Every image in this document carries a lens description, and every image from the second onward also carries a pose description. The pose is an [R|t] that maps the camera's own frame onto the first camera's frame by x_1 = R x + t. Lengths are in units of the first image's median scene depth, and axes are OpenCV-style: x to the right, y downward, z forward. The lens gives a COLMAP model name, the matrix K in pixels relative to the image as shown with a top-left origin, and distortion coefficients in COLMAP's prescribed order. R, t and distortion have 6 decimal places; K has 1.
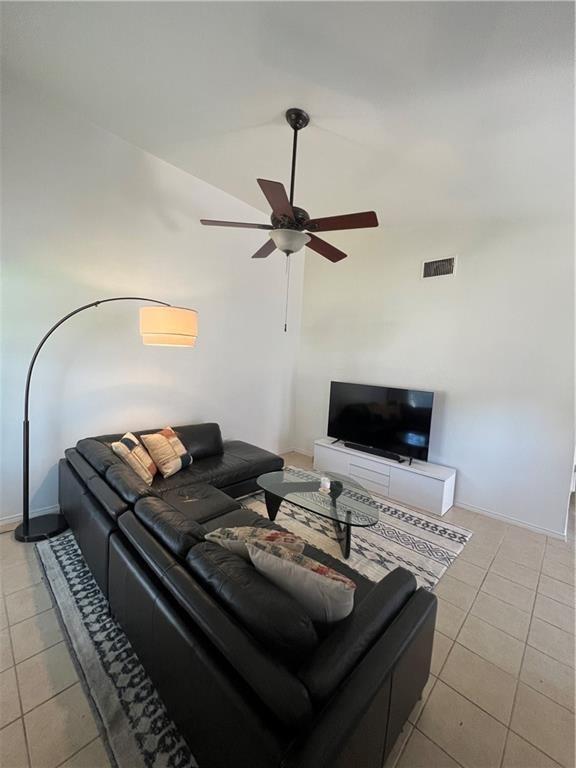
lens RADIAL K [[307.5, 0, 296.1], [0, 307.5, 378.6], [0, 0, 1]] dist [0.000697, -0.000452]
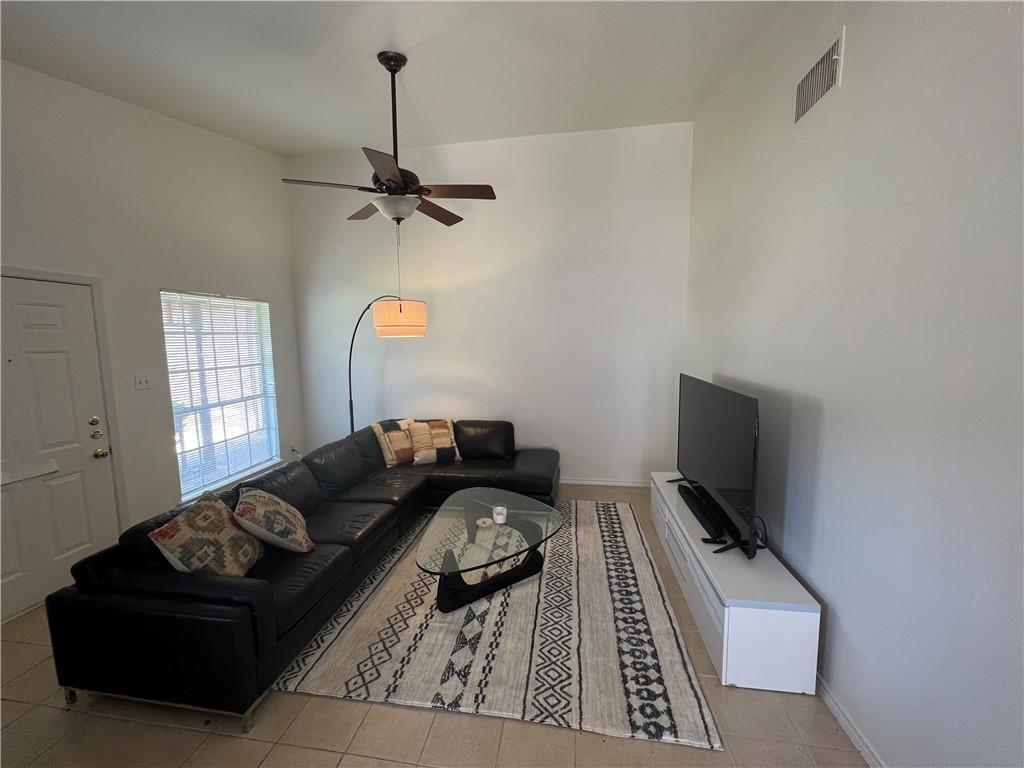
lens RADIAL K [[410.0, 0, 517.4], [0, 410.0, 387.0], [0, 0, 1]] dist [0.000697, -0.000452]
pose [[0.564981, 0.036349, -0.824303, 0.833417], [-0.004699, 0.999155, 0.040838, 0.001294], [0.825091, -0.019199, 0.564674, 0.470139]]
